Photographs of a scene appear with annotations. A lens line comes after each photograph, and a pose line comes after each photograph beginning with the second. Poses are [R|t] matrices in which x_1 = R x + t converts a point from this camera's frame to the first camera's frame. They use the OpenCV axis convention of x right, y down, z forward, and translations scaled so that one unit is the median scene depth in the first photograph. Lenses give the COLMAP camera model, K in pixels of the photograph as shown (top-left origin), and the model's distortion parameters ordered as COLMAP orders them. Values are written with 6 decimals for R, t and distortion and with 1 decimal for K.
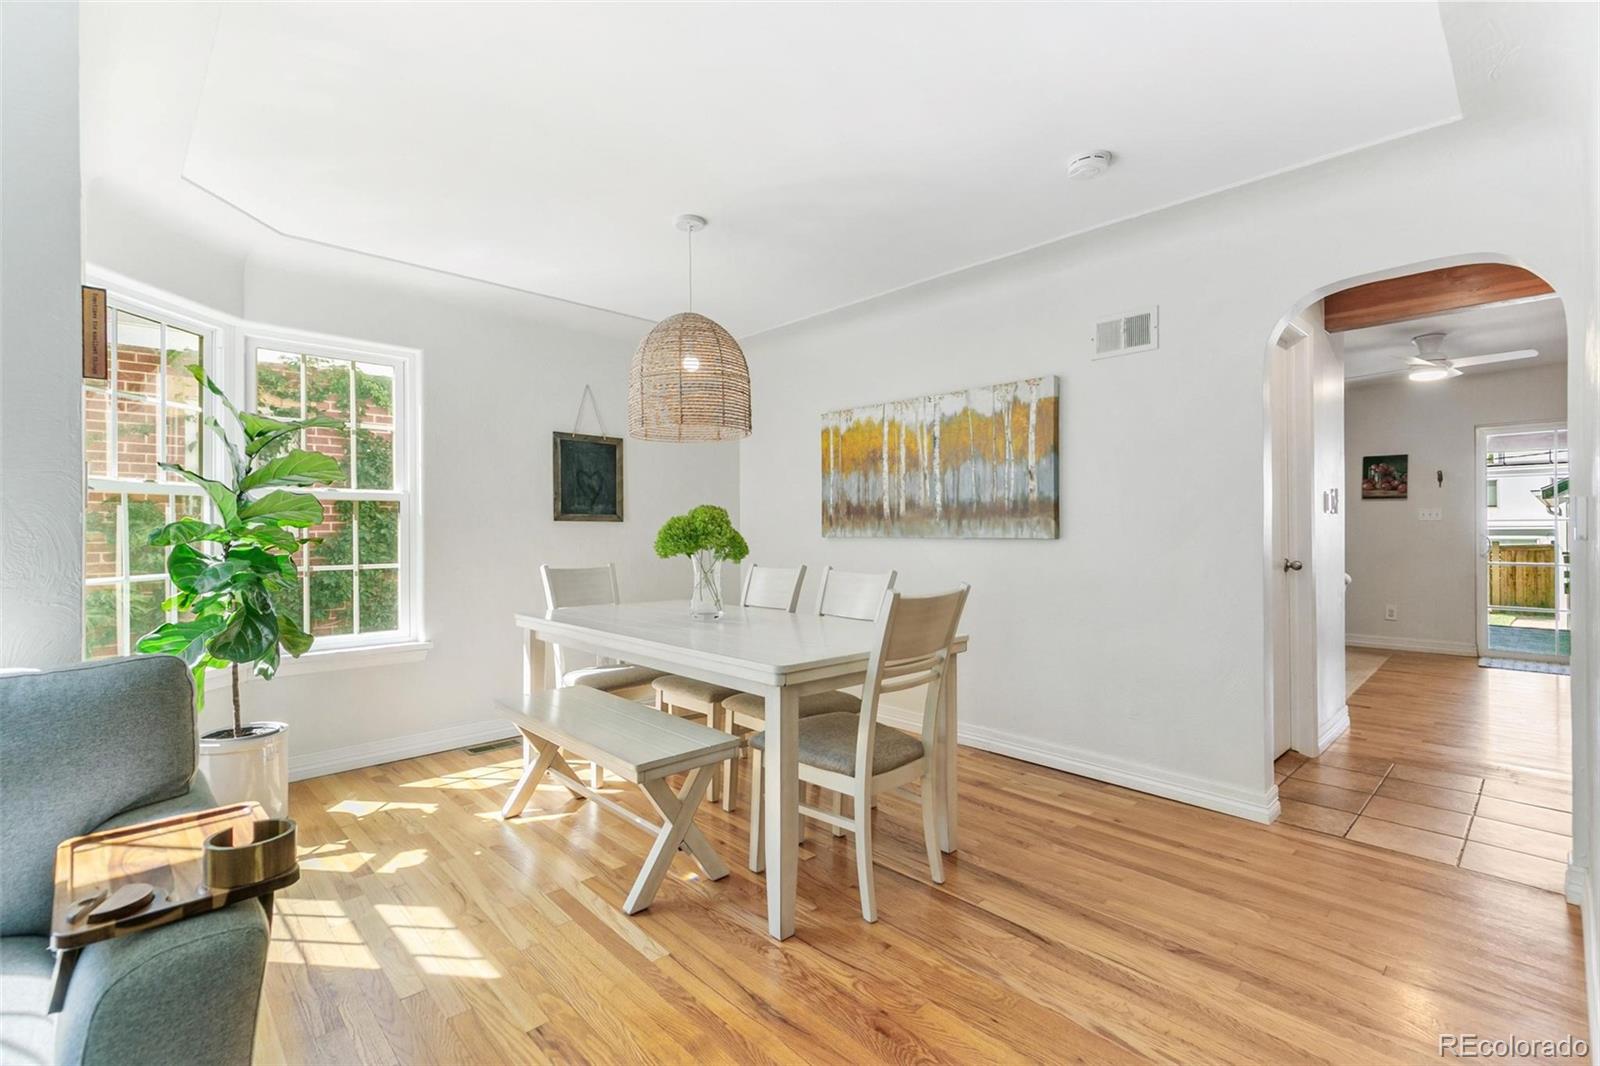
lens RADIAL K [[709.7, 0, 789.9], [0, 709.7, 530.0], [0, 0, 1]] dist [0.015307, 0.000084]
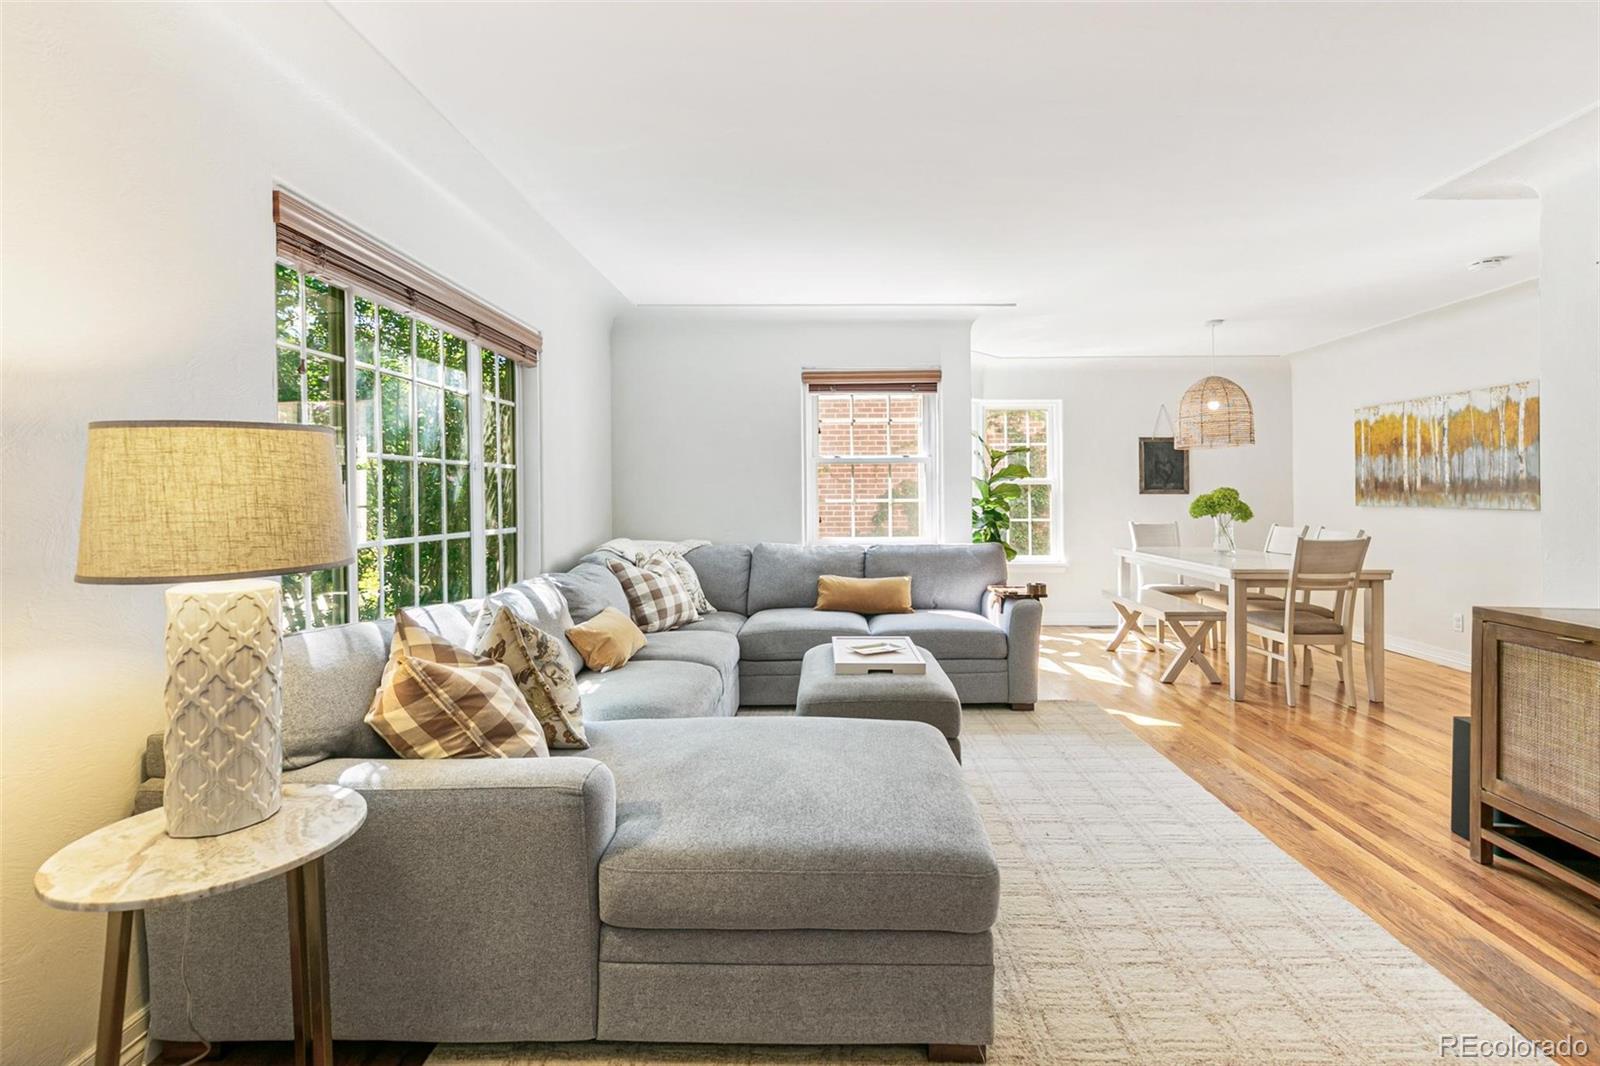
lens RADIAL K [[757.2, 0, 816.9], [0, 757.2, 489.7], [0, 0, 1]] dist [0.000918, 0.000174]
pose [[0.722294, -0.004792, -0.691570, 0.343068], [0.003360, 0.999989, -0.003420, -0.021115], [0.691578, 0.000146, 0.722302, -0.777395]]
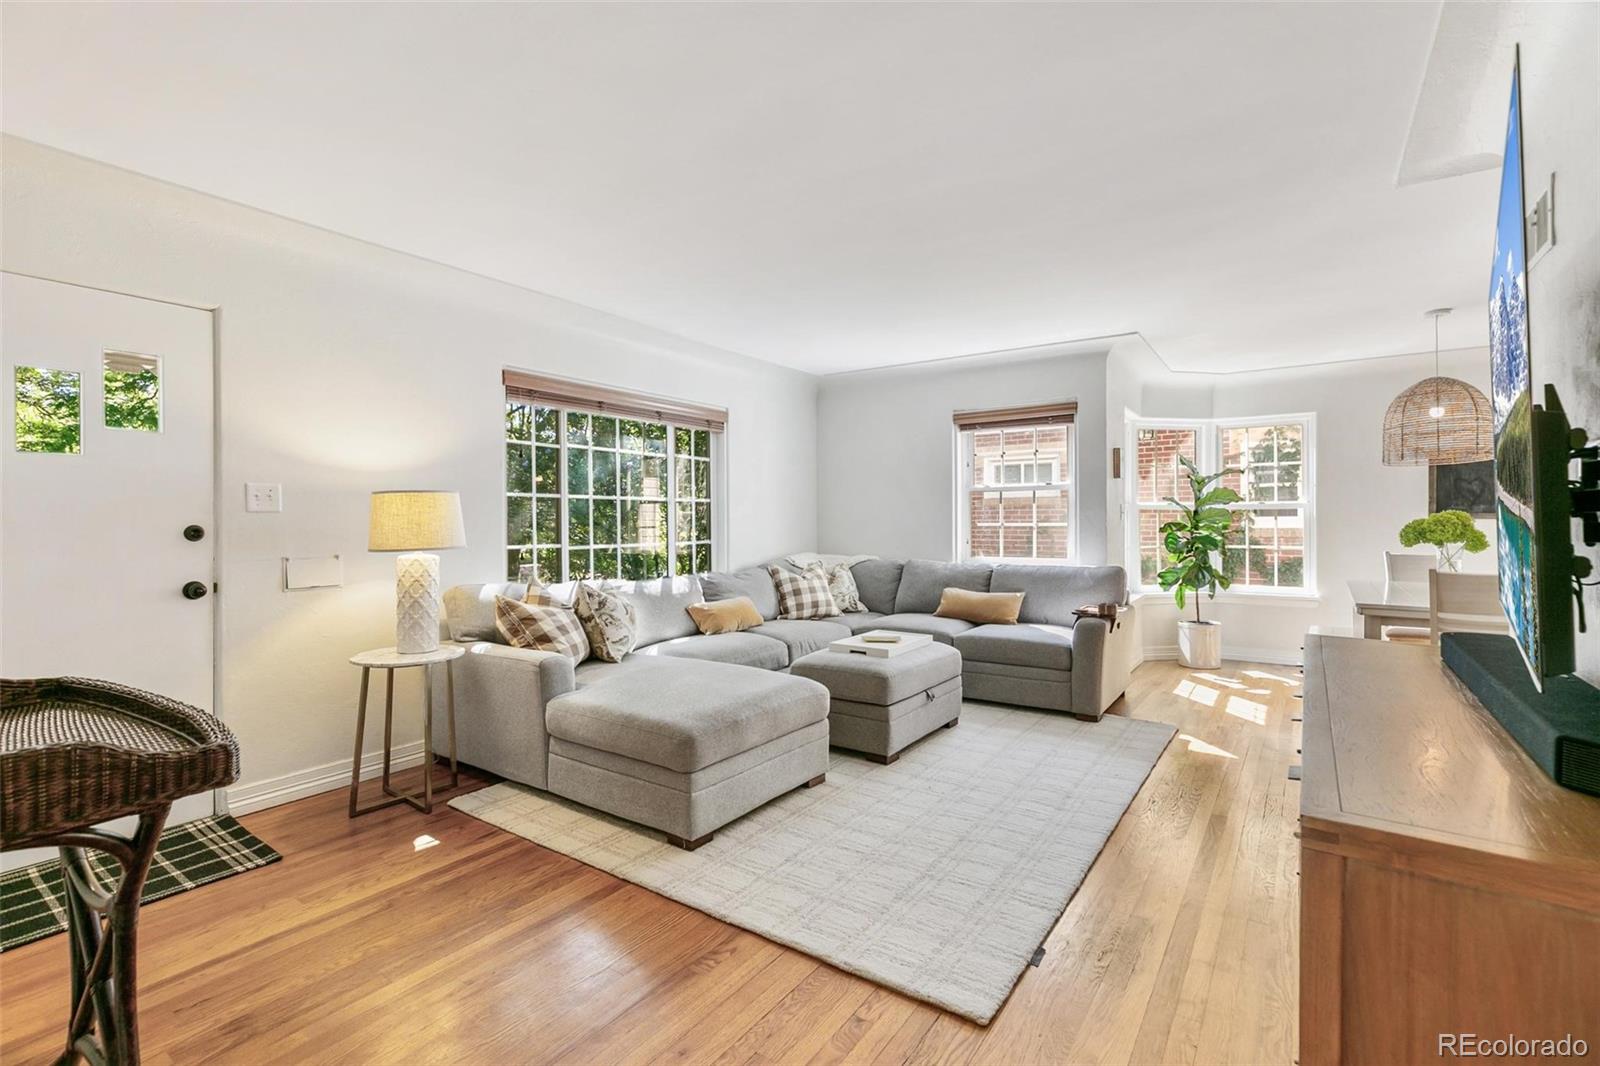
lens RADIAL K [[742.1, 0, 802.3], [0, 742.1, 520.1], [0, 0, 1]] dist [0.000709, -0.000097]
pose [[0.202011, 0.000175, -0.979383, 0.843037], [0.003710, 0.999993, 0.000944, -0.018230], [0.979376, -0.003824, 0.202009, -0.436687]]
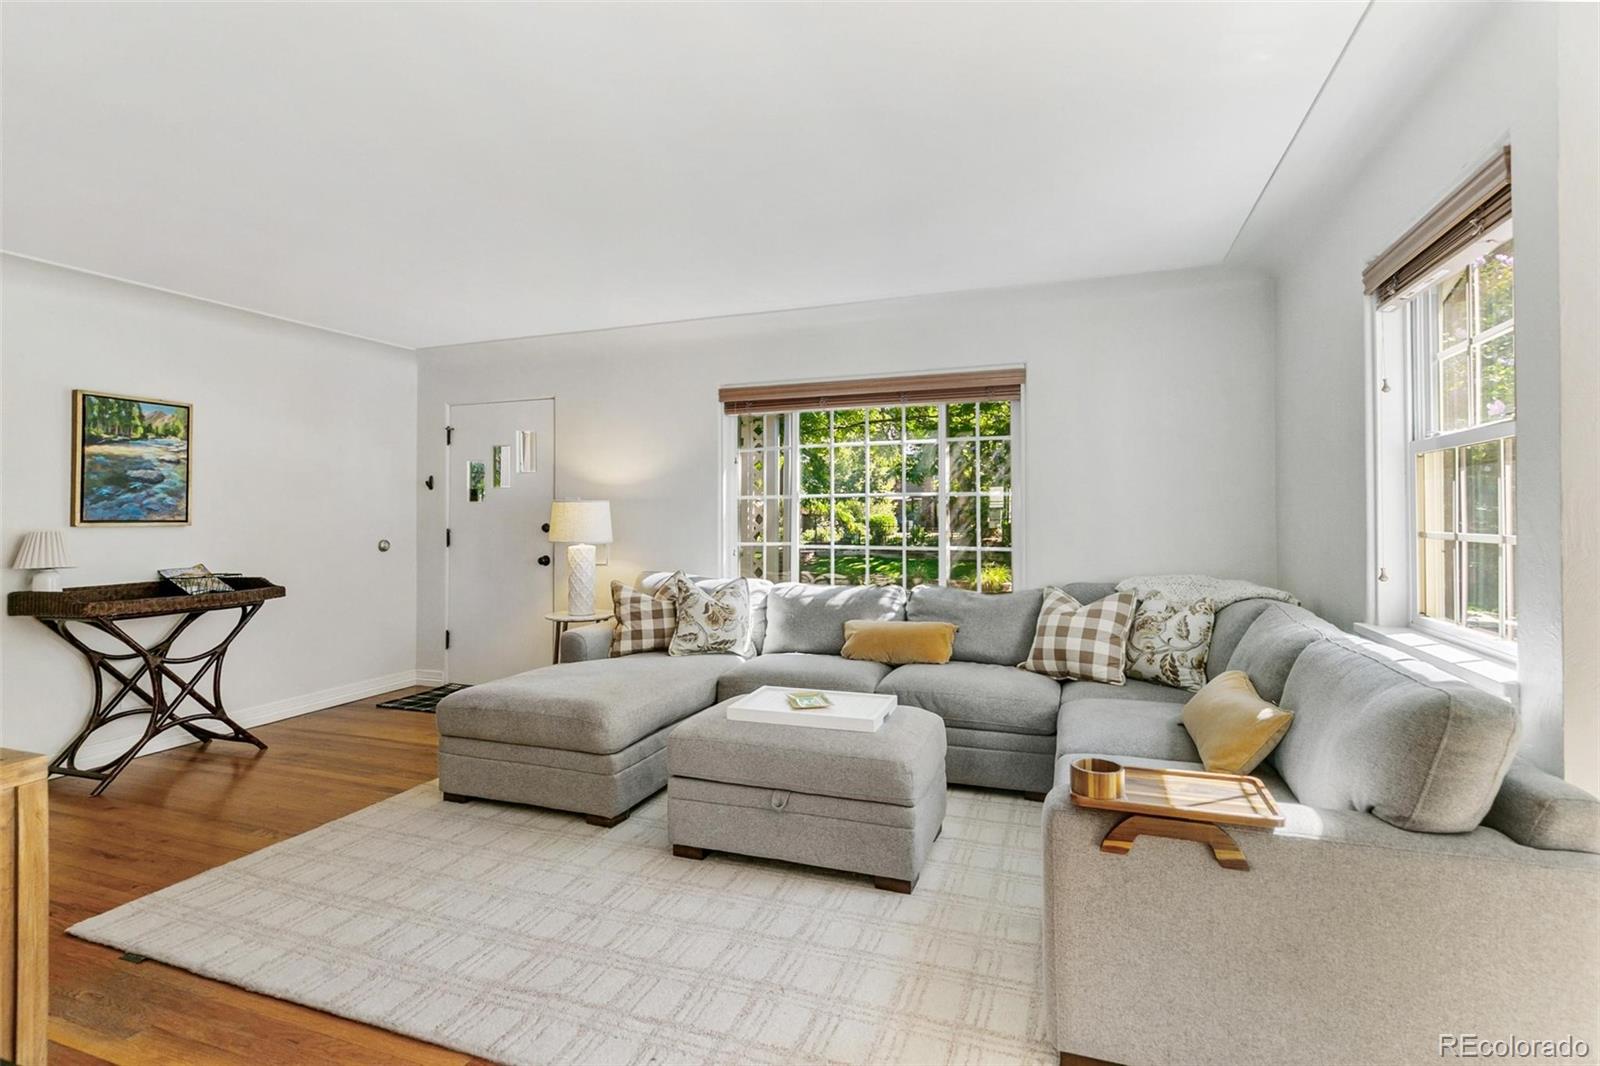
lens RADIAL K [[770.6, 0, 789.7], [0, 770.6, 510.3], [0, 0, 1]] dist [0.003895, 0.000506]
pose [[-0.904171, 0.007644, -0.427103, 0.134610], [0.010078, 0.999943, -0.003437, -0.028741], [0.427052, -0.007412, -0.904196, 0.594392]]
